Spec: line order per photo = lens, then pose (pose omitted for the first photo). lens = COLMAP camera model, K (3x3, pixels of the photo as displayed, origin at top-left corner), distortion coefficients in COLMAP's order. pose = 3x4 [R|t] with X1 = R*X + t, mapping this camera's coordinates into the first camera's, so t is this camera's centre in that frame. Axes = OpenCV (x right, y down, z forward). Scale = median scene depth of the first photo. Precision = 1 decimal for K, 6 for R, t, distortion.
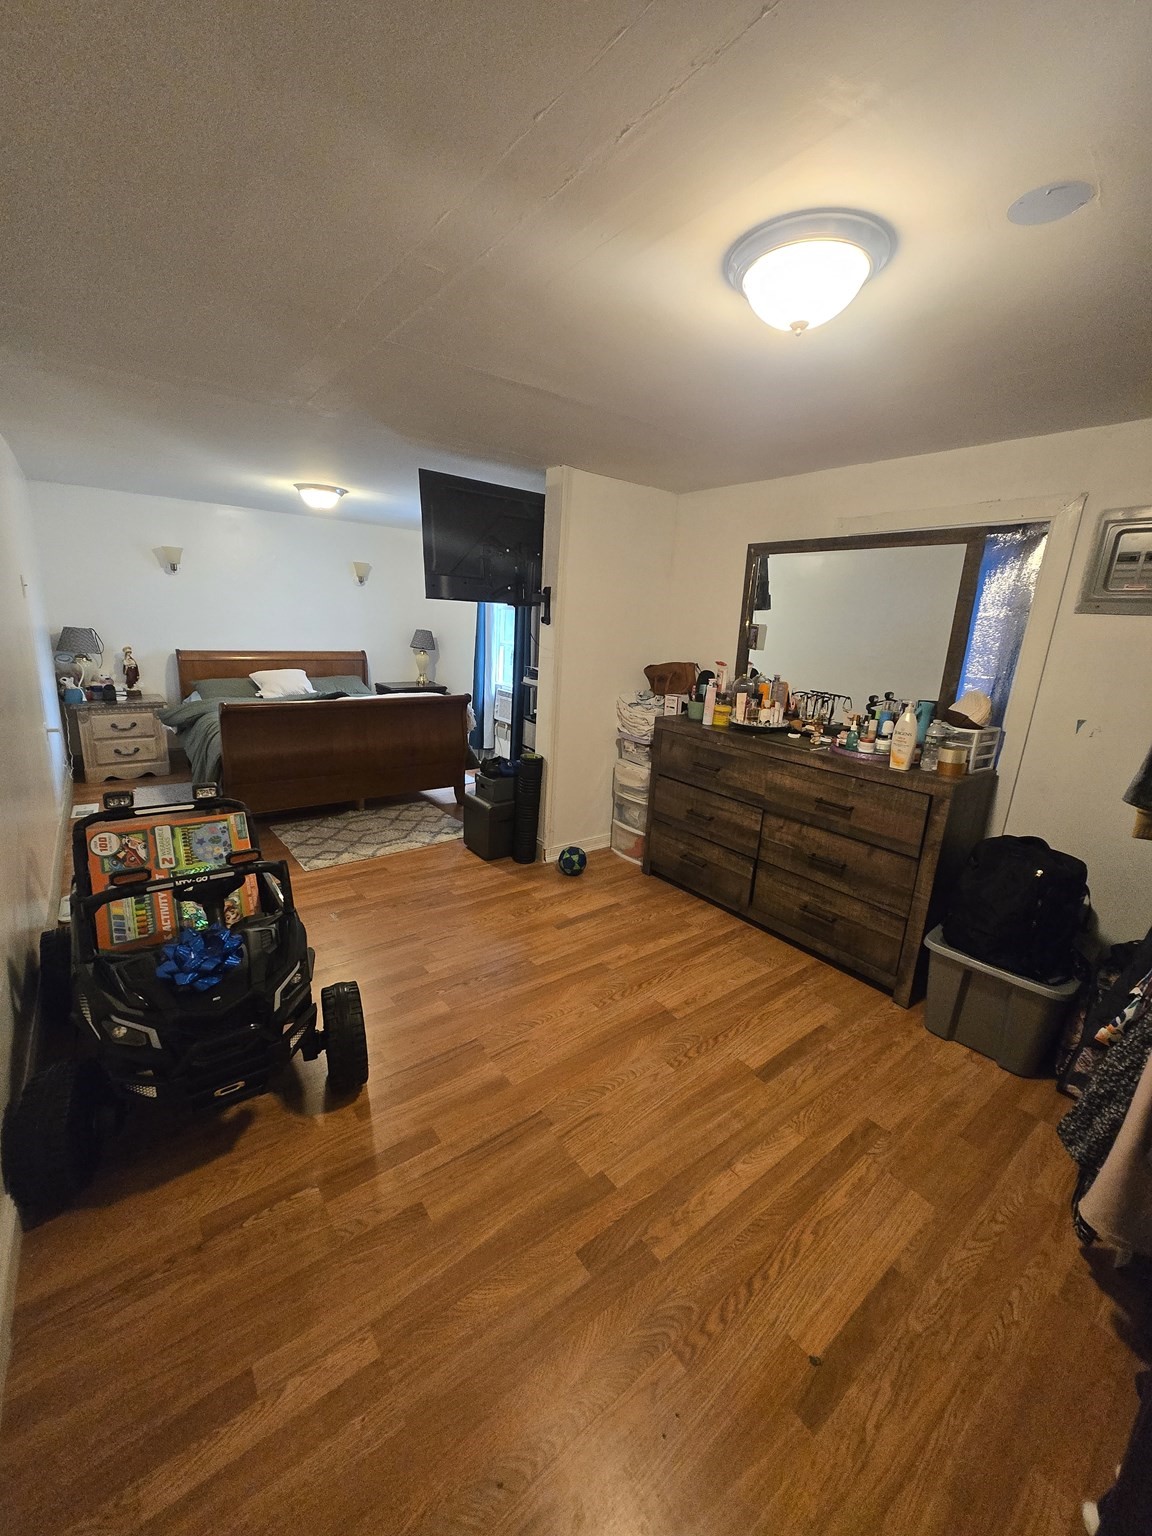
lens RADIAL K [[599.1, 0, 566.0], [0, 599.1, 764.2], [0, 0, 1]] dist [0.010829, -0.005297]
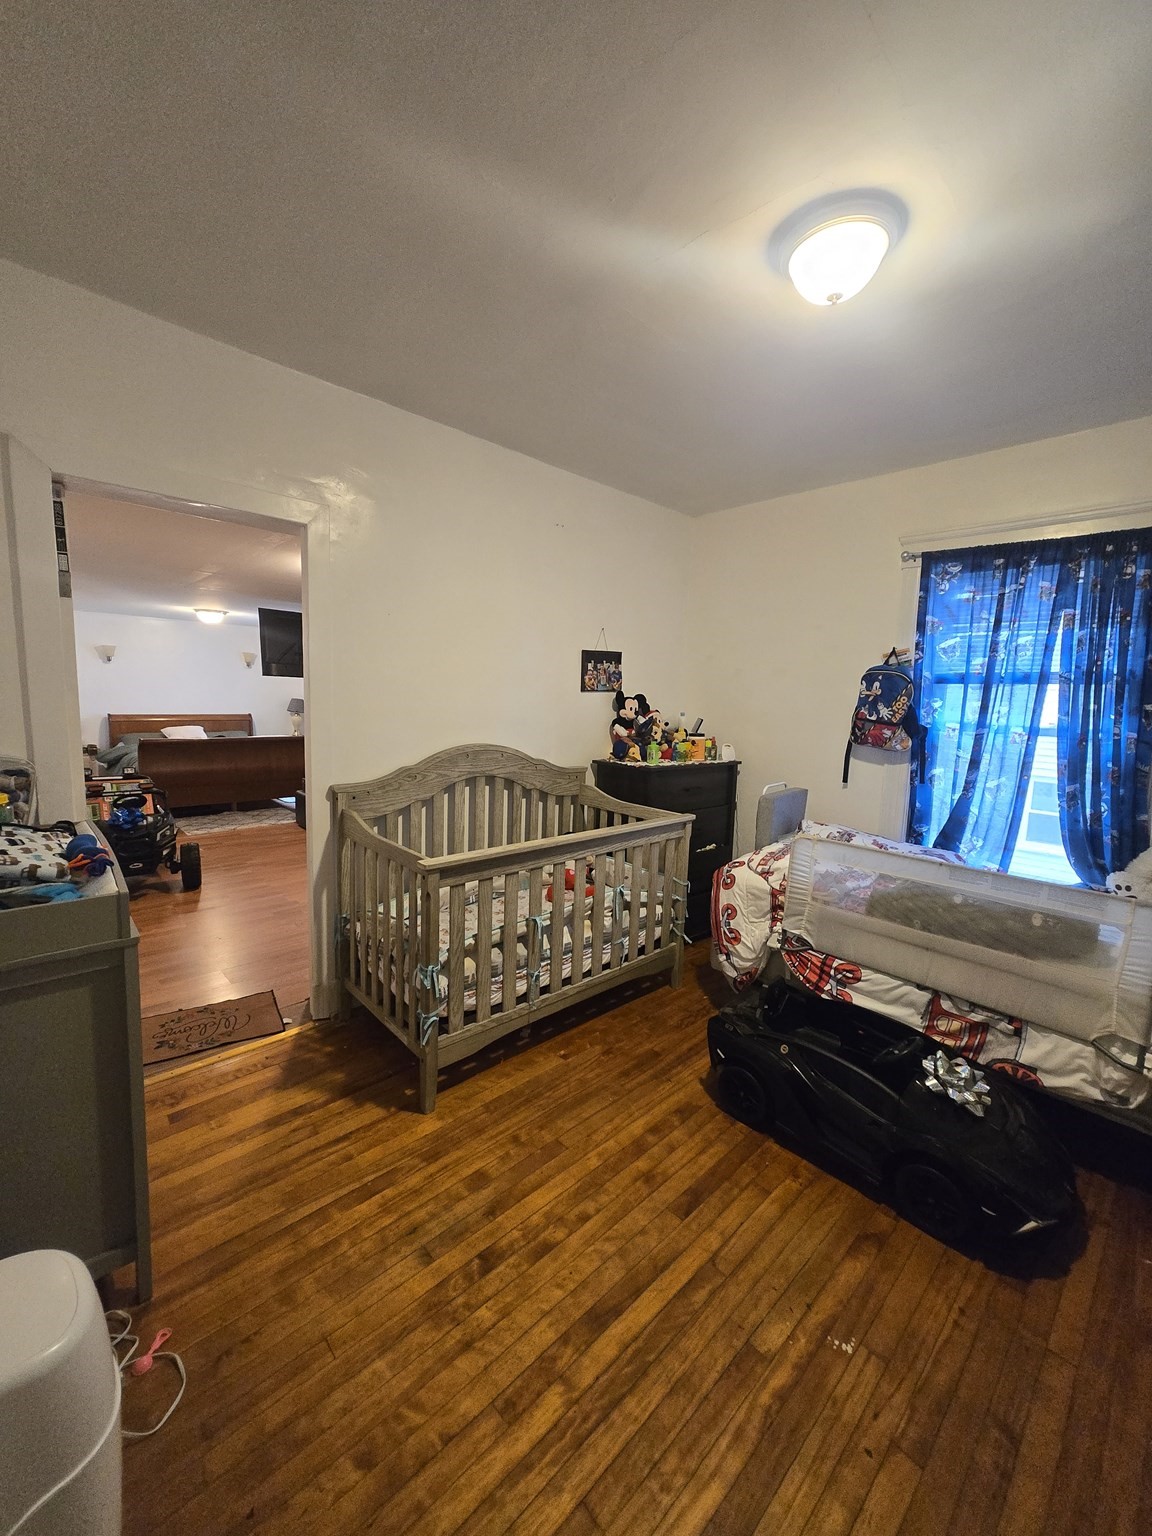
lens RADIAL K [[599.1, 0, 566.0], [0, 599.1, 764.2], [0, 0, 1]] dist [0.010829, -0.005297]
pose [[0.994878, -0.032430, 0.095742, 0.364069], [0.044109, 0.991486, -0.122516, 0.185990], [-0.090954, 0.126112, 0.987838, -0.615872]]
